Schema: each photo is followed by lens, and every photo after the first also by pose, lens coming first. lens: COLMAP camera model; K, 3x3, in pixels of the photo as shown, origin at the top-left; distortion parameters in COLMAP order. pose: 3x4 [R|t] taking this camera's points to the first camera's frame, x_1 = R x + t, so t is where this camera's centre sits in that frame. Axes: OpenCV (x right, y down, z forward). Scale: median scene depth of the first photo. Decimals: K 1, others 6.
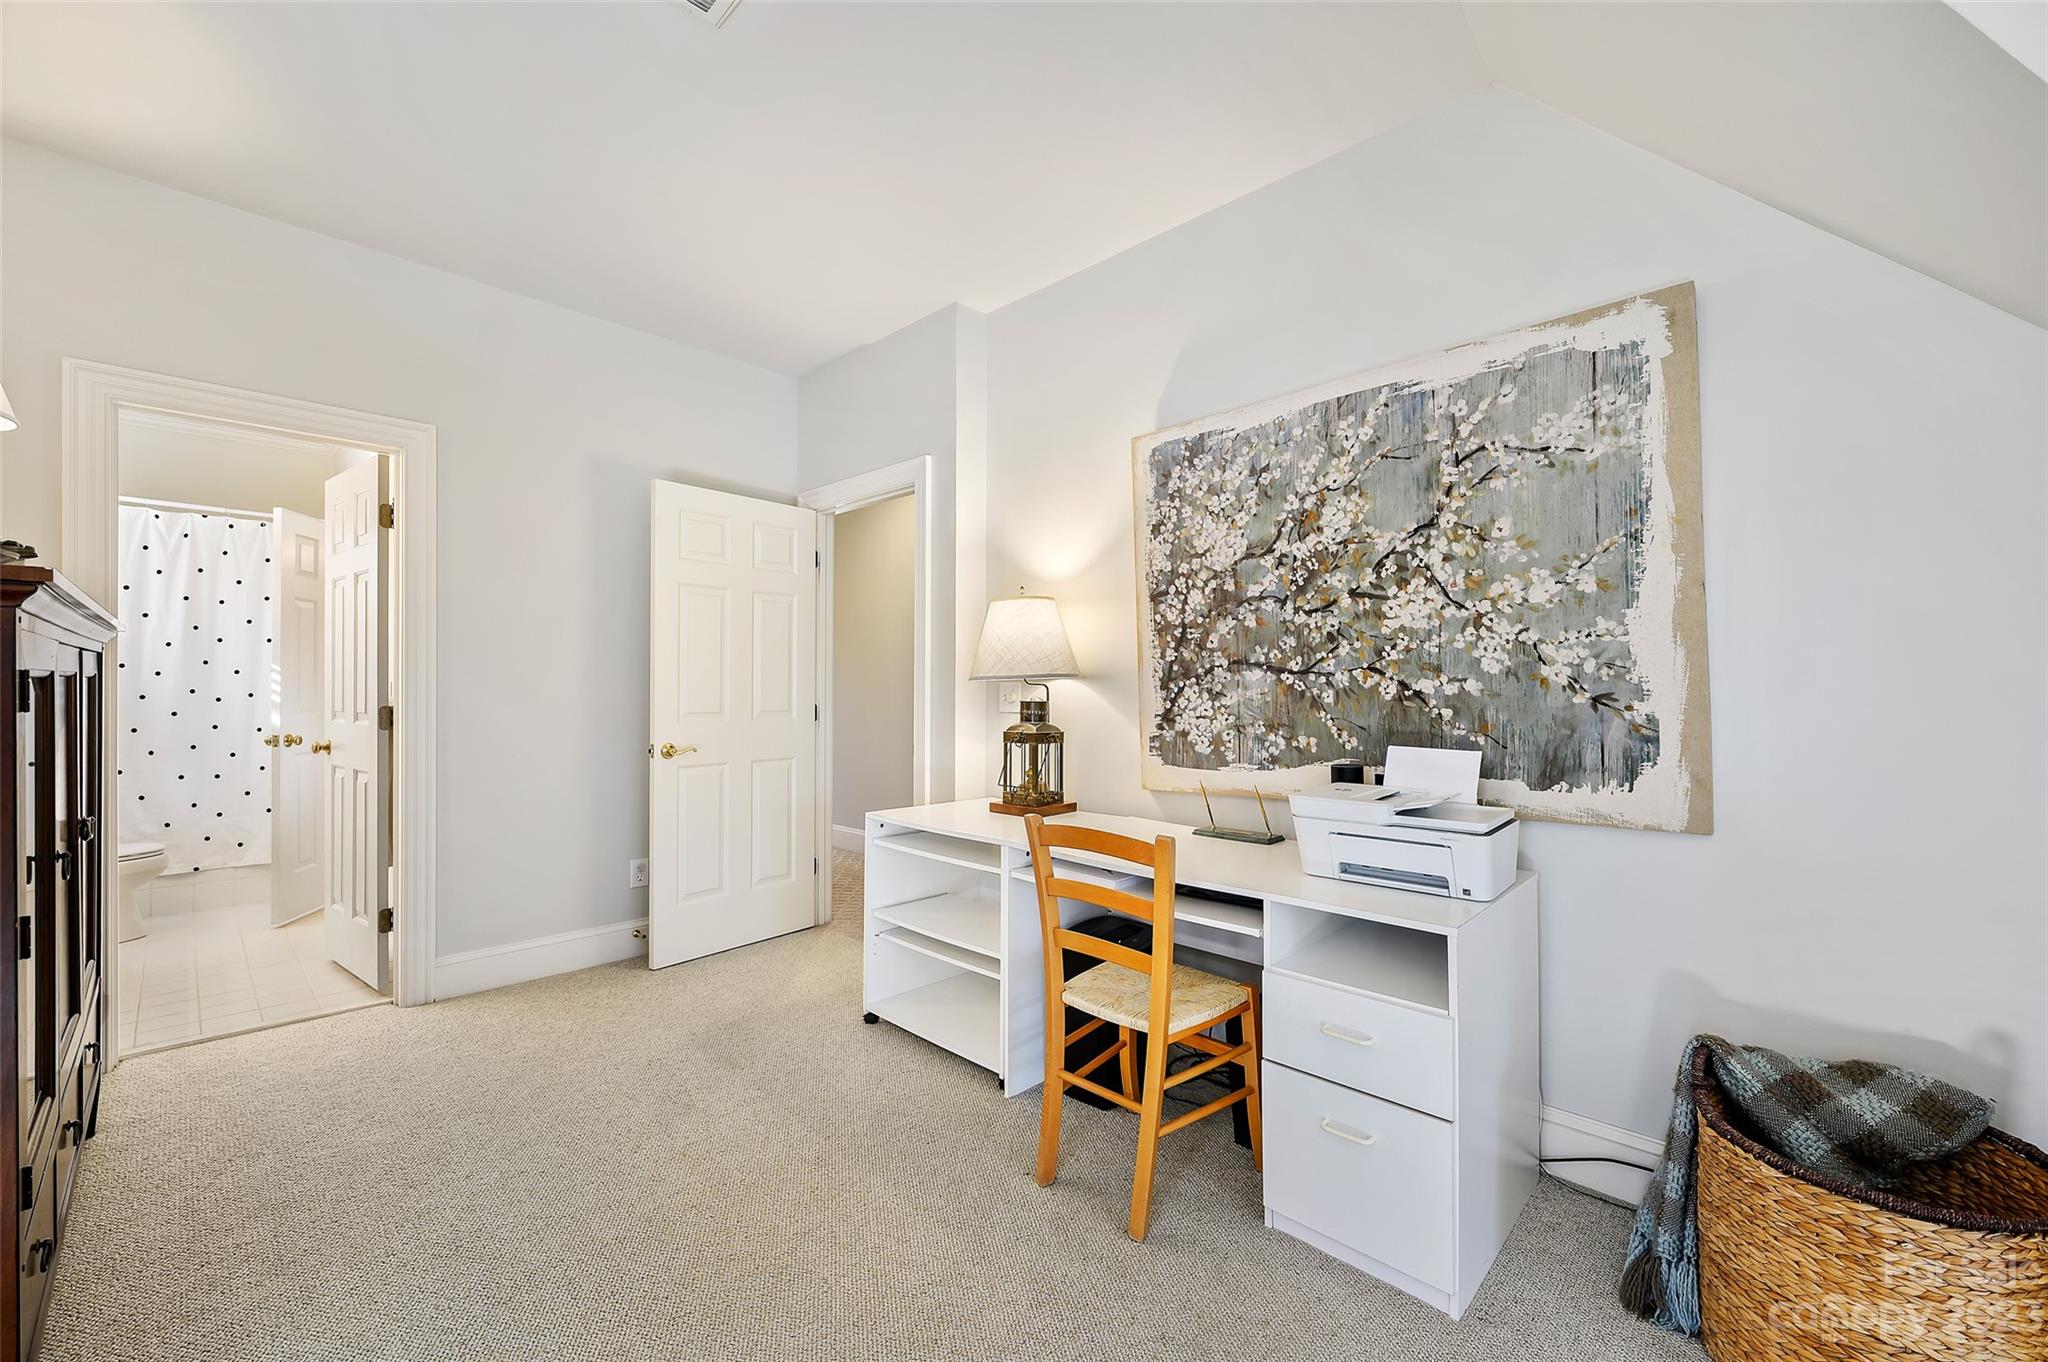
lens RADIAL K [[816.0, 0, 1024.0], [0, 816.0, 681.0], [0, 0, 1]] dist [-0.001795, -0.000228]
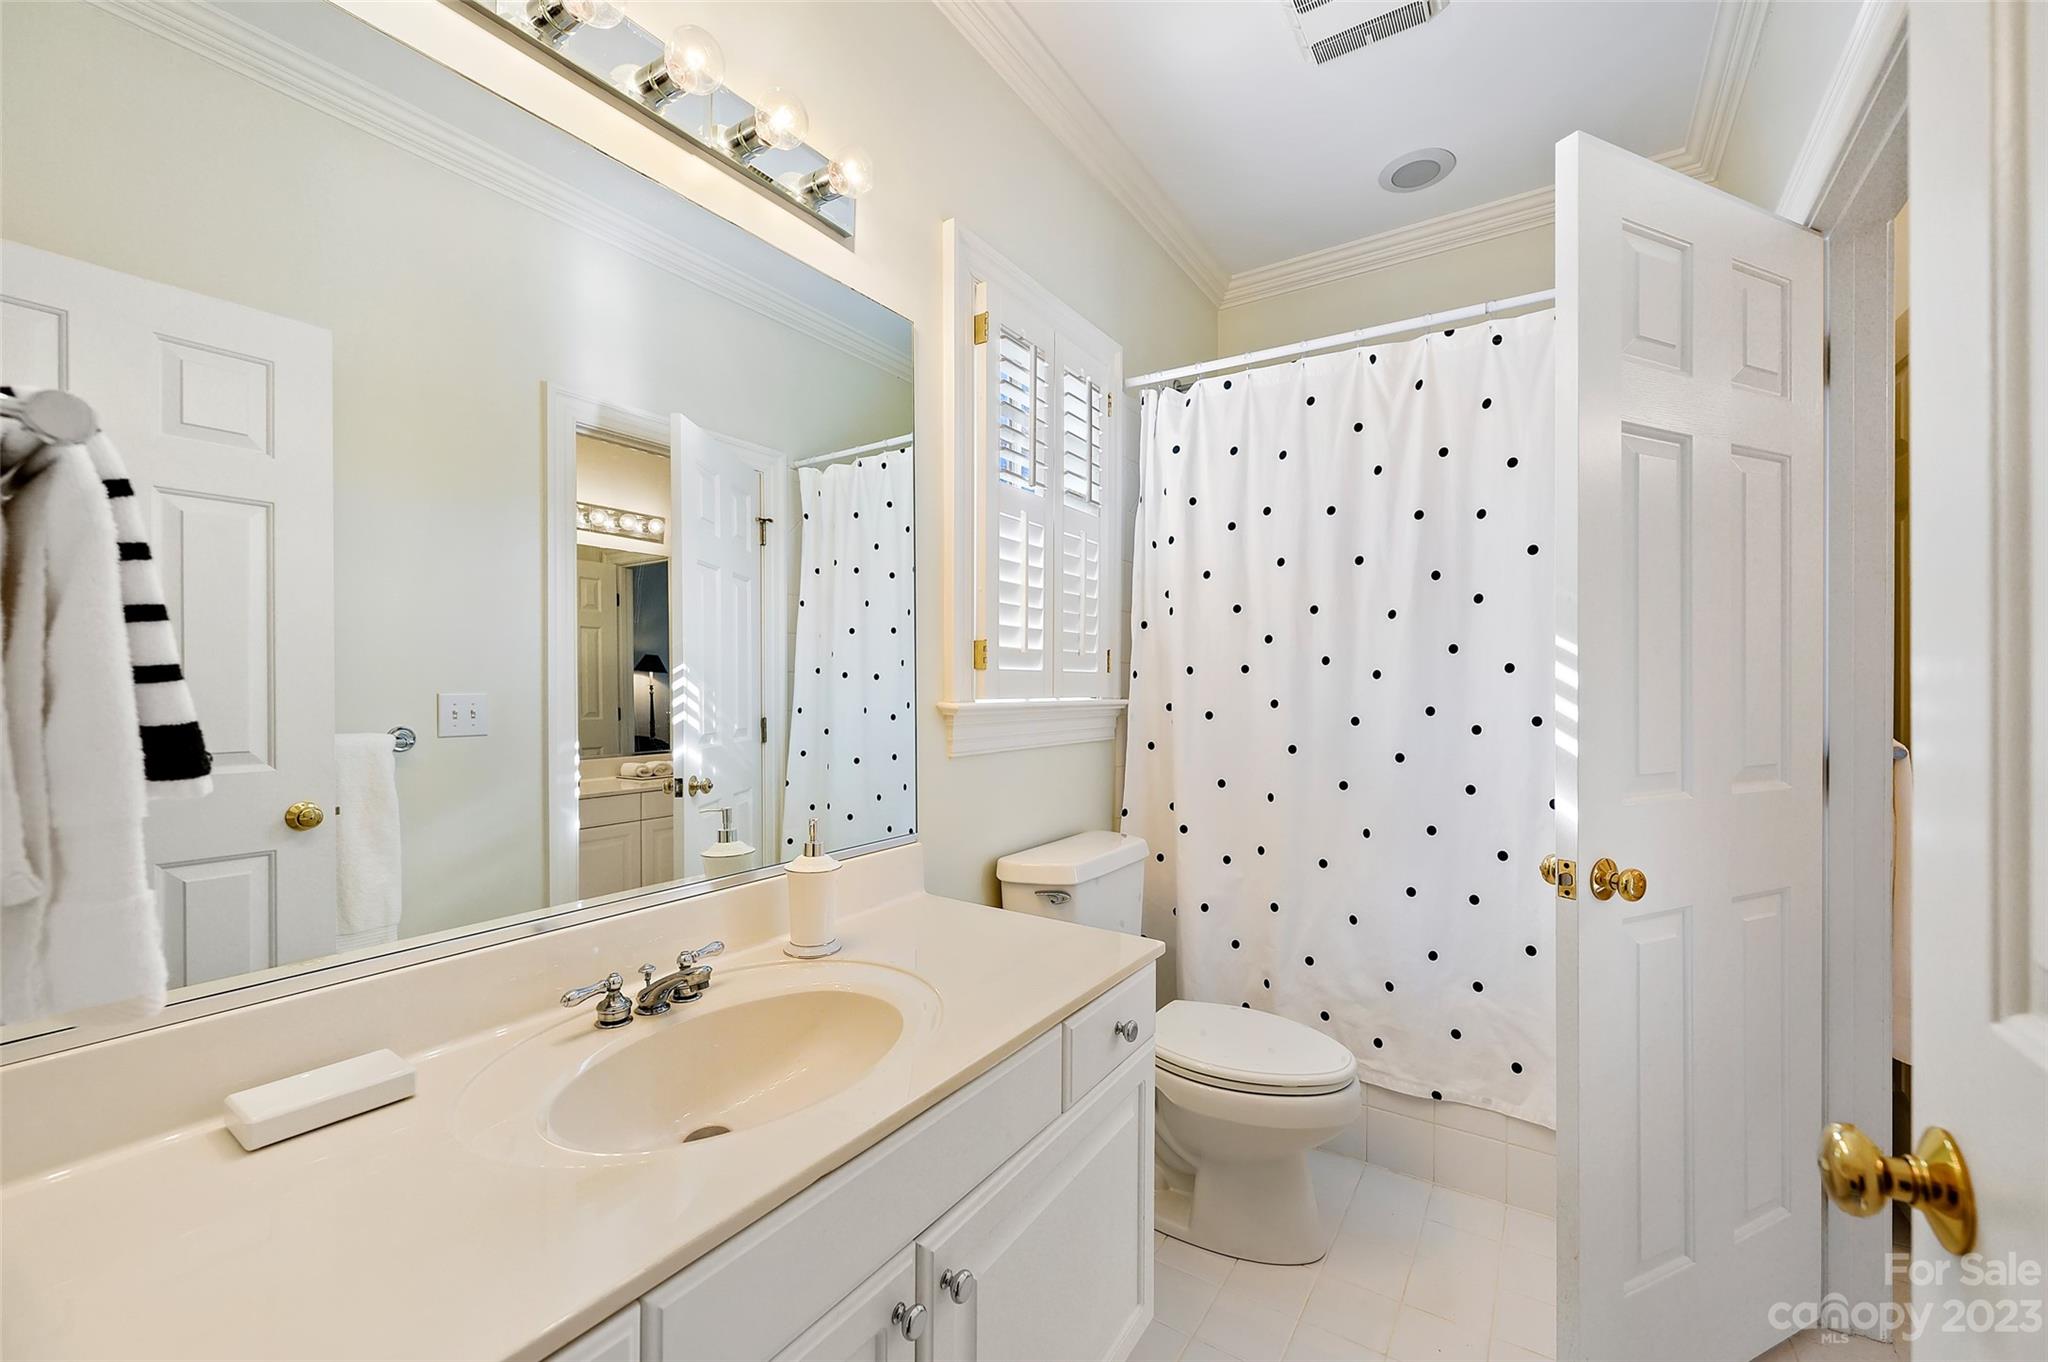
lens RADIAL K [[816.0, 0, 1024.0], [0, 816.0, 681.0], [0, 0, 1]] dist [-0.001795, -0.000228]
pose [[0.173165, -0.001742, -0.984891, -0.601735], [0.005661, 0.999984, -0.000773, -0.005624], [0.984877, -0.005442, 0.173172, 0.691911]]
